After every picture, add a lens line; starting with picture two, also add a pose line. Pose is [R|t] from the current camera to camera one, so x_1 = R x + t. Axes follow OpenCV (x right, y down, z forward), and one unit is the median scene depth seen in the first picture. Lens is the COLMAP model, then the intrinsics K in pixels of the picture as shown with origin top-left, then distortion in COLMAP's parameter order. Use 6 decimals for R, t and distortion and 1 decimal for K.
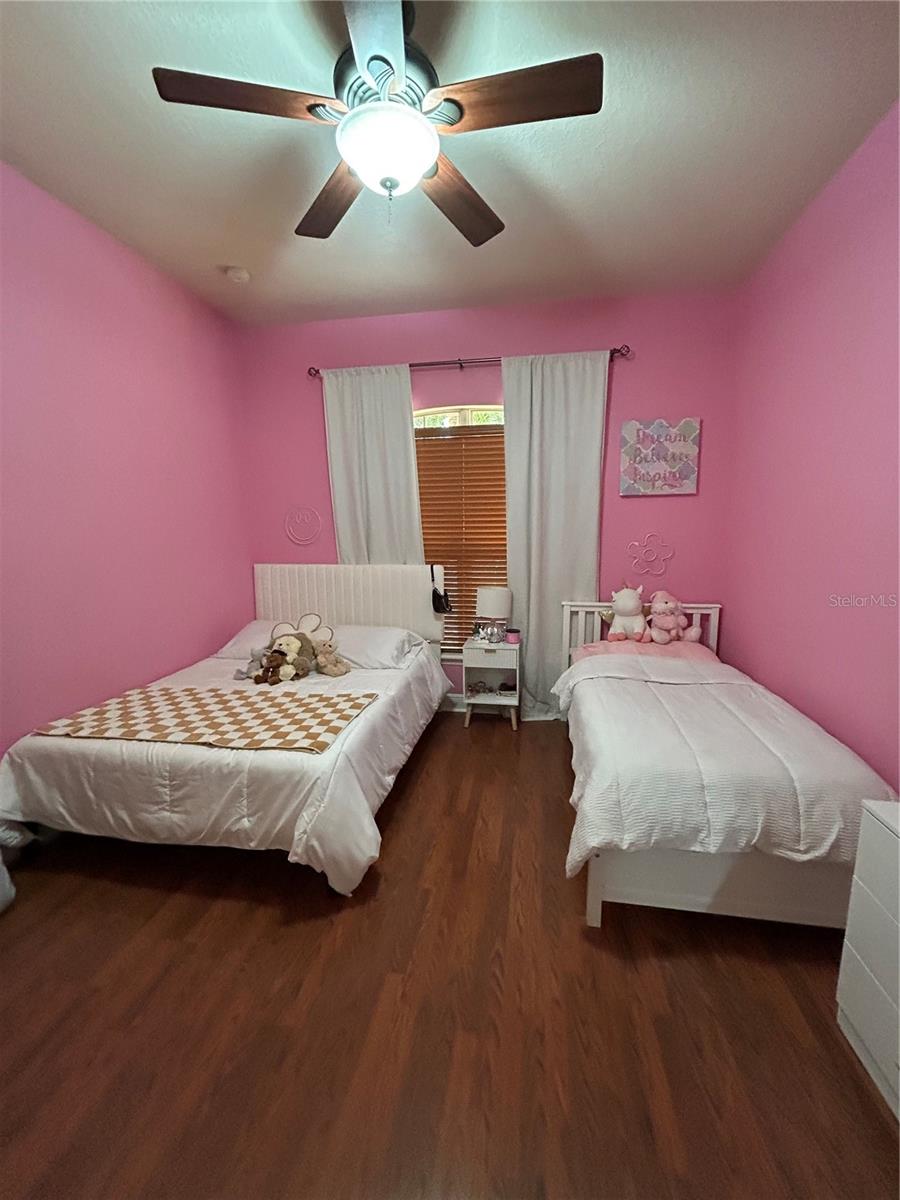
lens RADIAL K [[482.9, 0, 450.8], [0, 482.9, 600.0], [0, 0, 1]] dist [0.001869, -0.000172]
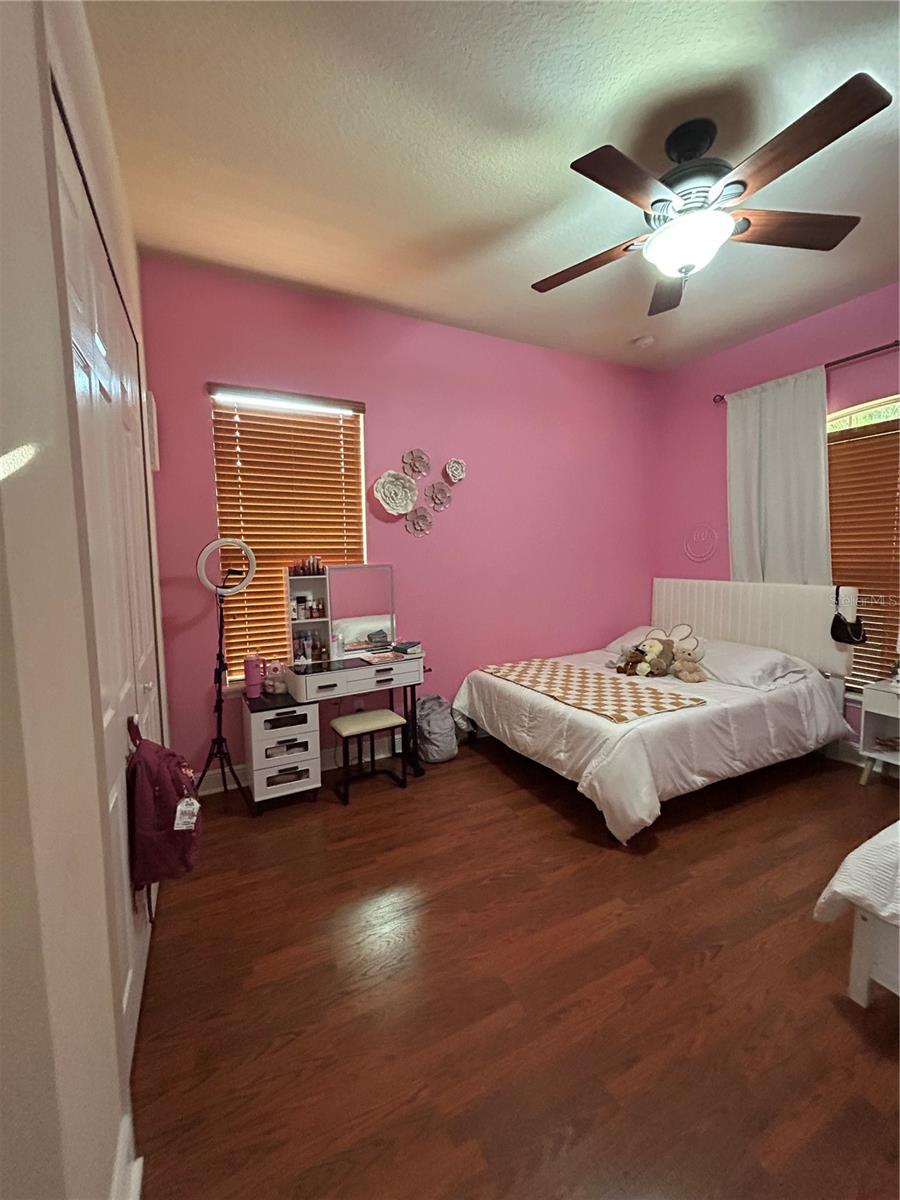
lens RADIAL K [[482.9, 0, 451.6], [0, 482.9, 599.2], [0, 0, 1]] dist [0.001869, -0.000172]
pose [[0.601819, 0.074441, -0.795156, 0.379984], [-0.106668, 0.994218, 0.012344, 0.022382], [0.791477, 0.077388, 0.606279, -0.112072]]
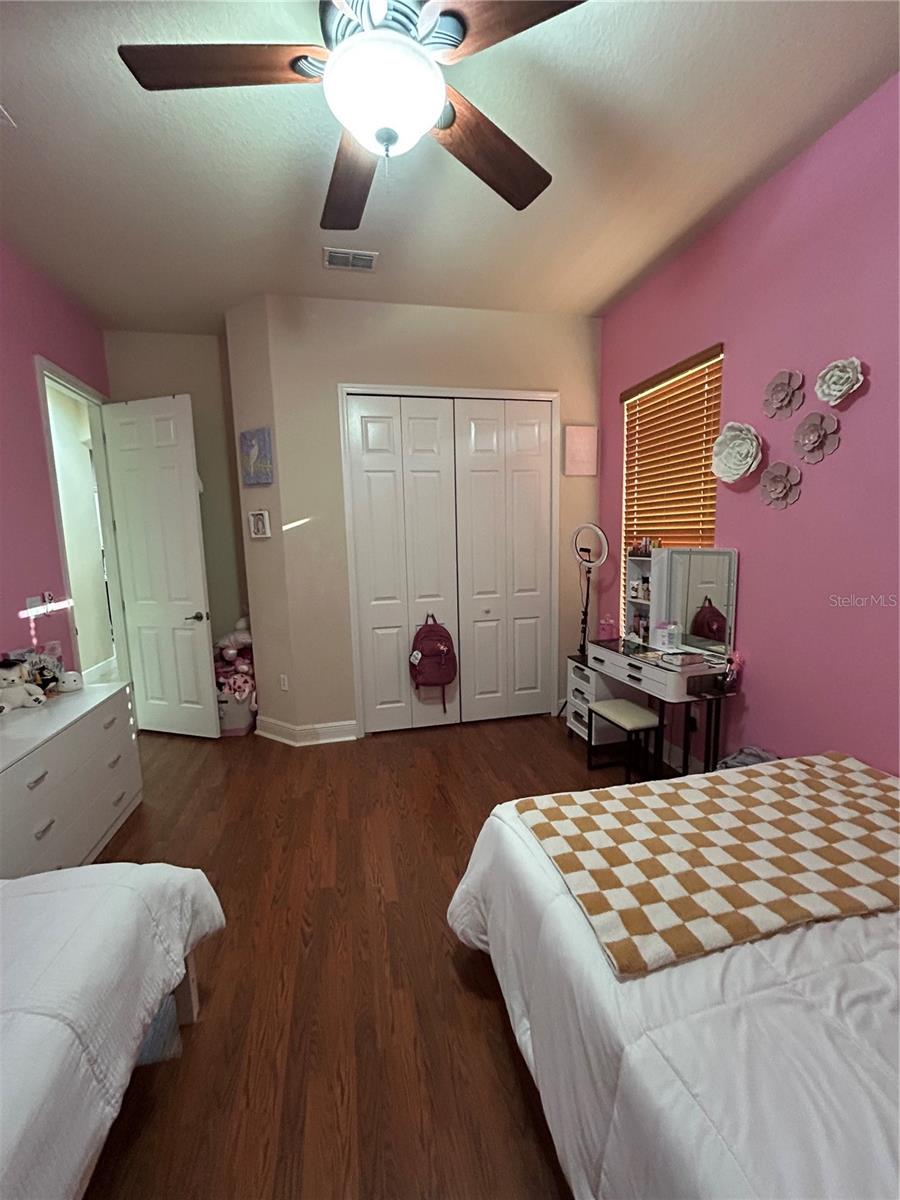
lens RADIAL K [[482.9, 0, 446.6], [0, 482.9, 601.0], [0, 0, 1]] dist [0.001869, -0.000172]
pose [[-0.922905, 0.078334, -0.376975, 0.111332], [-0.027120, 0.963428, 0.266591, -0.203640], [0.384072, 0.256261, -0.887028, 1.350039]]
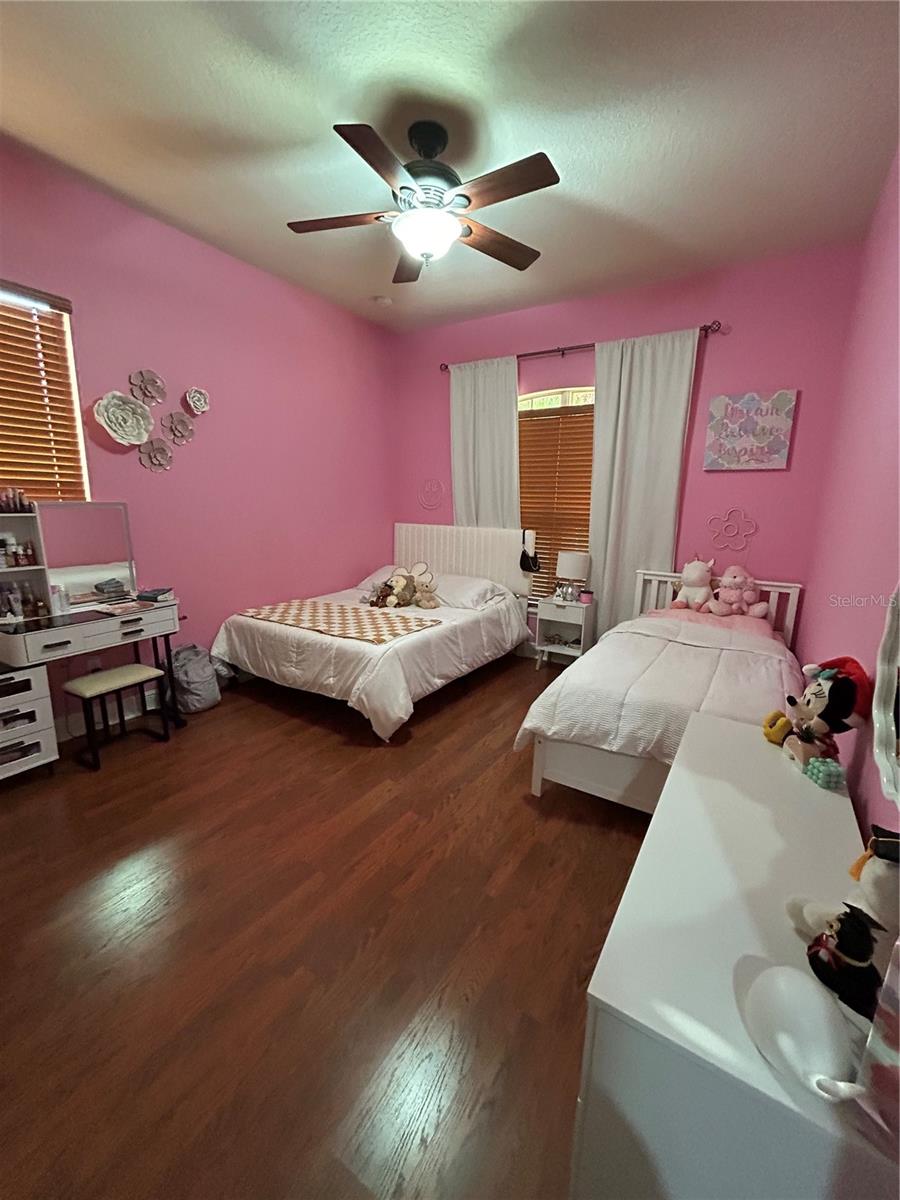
lens RADIAL K [[482.9, 0, 449.5], [0, 482.9, 598.2], [0, 0, 1]] dist [0.001869, -0.000172]
pose [[0.921702, 0.104932, -0.373436, 0.401134], [-0.085579, 0.994003, 0.068082, 0.045701], [0.378340, -0.030793, 0.925154, -0.245350]]
